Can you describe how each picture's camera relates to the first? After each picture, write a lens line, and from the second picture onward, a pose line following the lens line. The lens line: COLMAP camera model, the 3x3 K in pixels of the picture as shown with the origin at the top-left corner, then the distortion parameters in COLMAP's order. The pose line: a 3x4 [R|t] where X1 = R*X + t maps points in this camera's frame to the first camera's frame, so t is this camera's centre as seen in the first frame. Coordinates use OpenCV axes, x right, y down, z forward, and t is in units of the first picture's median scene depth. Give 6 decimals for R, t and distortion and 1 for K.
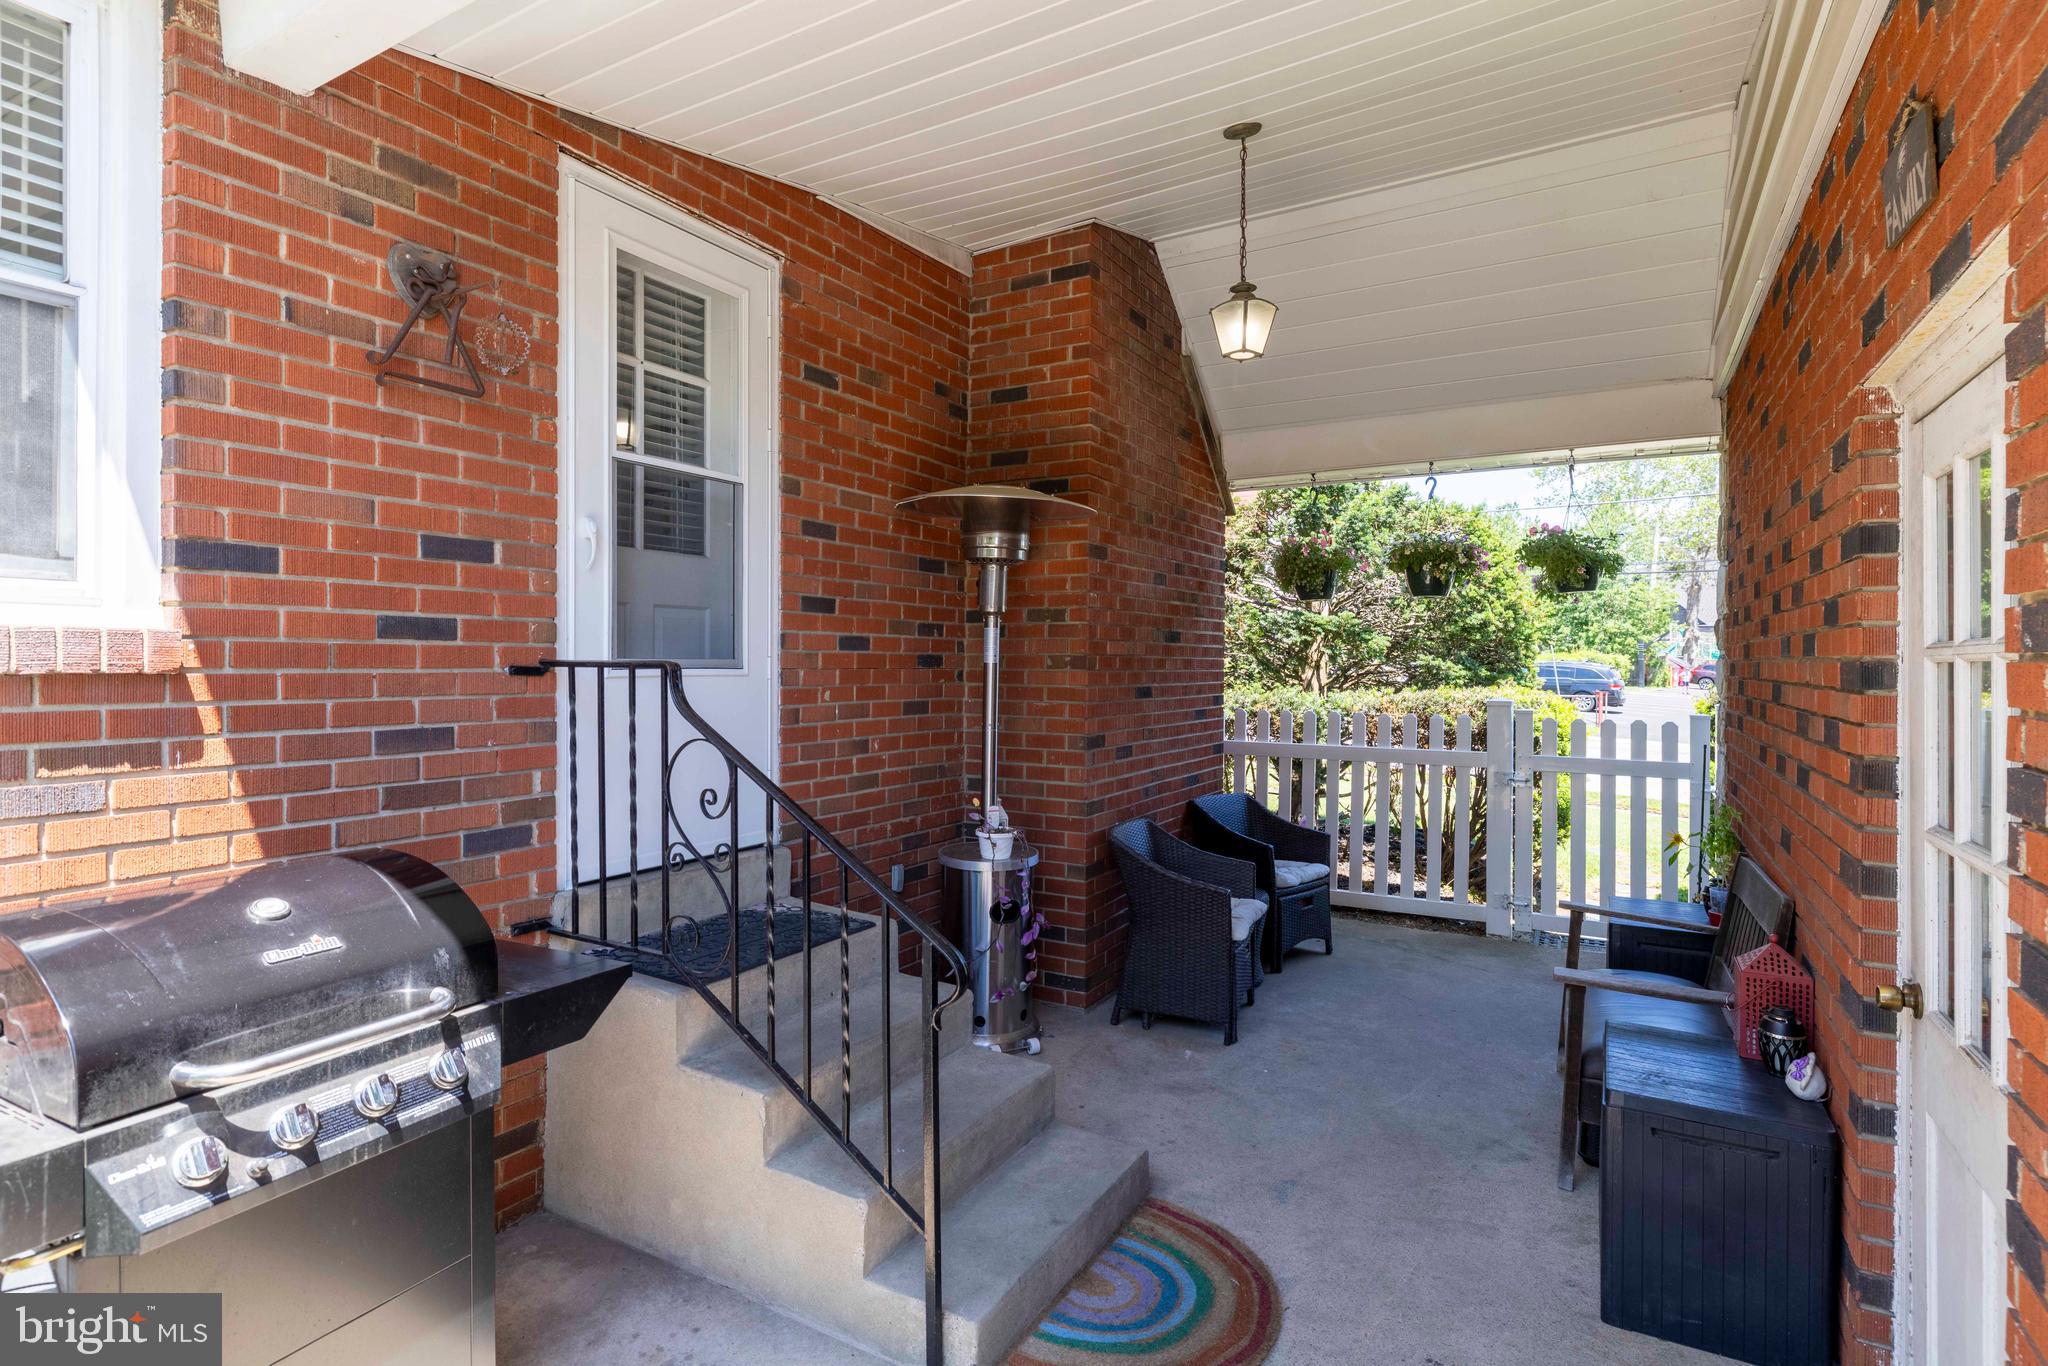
lens RADIAL K [[1089.3, 0, 1001.2], [0, 1089.3, 661.7], [0, 0, 1]] dist [0.000156, 0.000328]
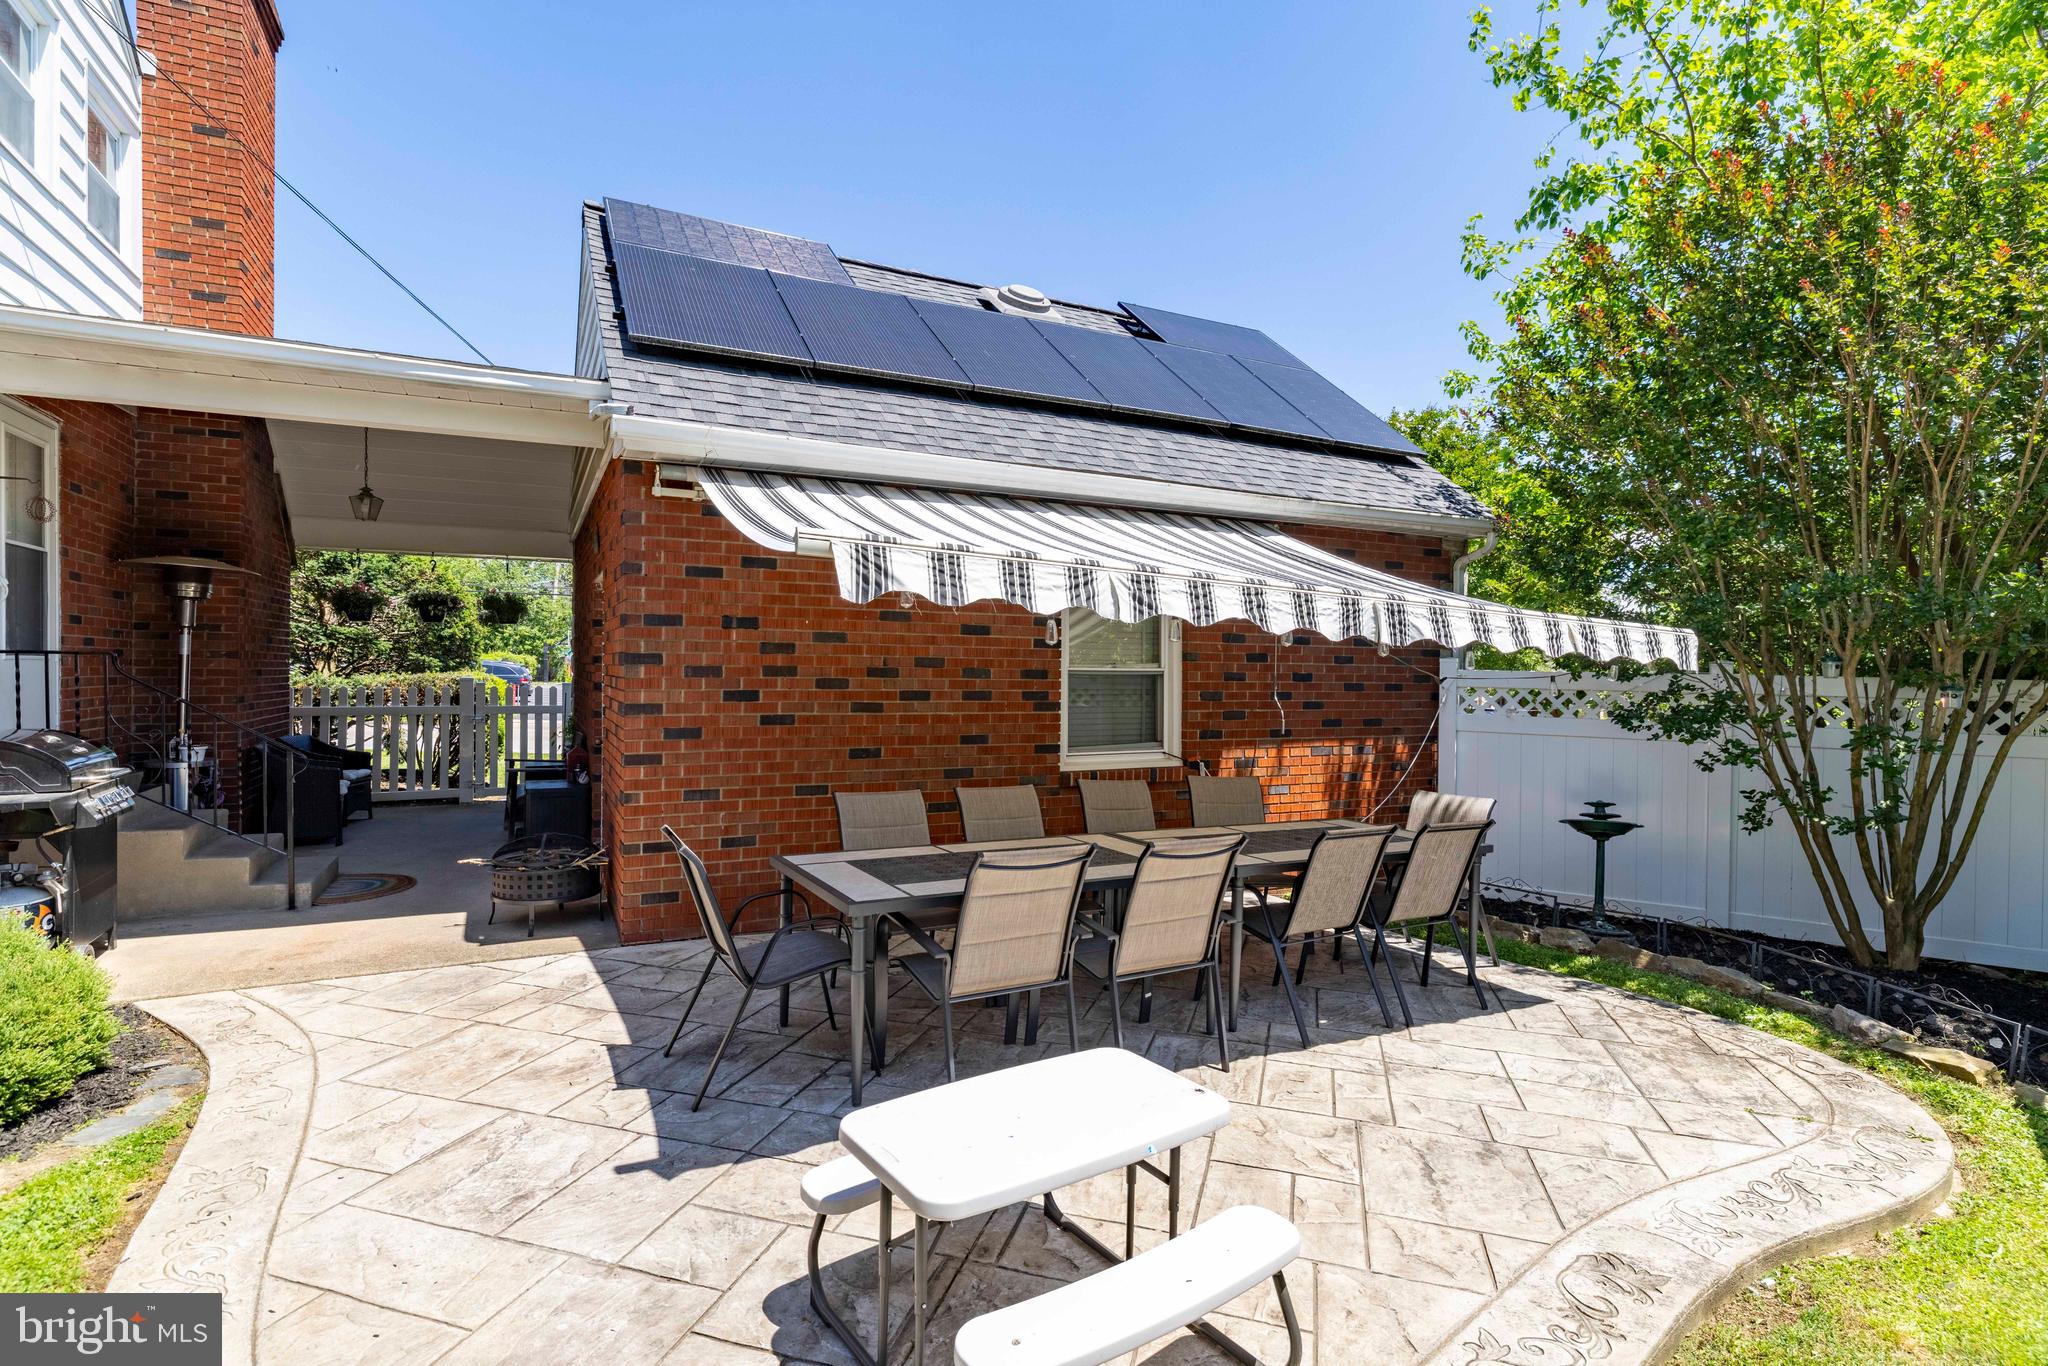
lens RADIAL K [[950.9, 0, 1024.0], [0, 950.9, 683.0], [0, 0, 1]] dist [0.000399, 0.000290]
pose [[0.543325, -0.014407, 0.839399, -0.419213], [-0.005099, 0.999778, 0.020460, 0.006866], [-0.839507, -0.015396, 0.543131, -0.737158]]
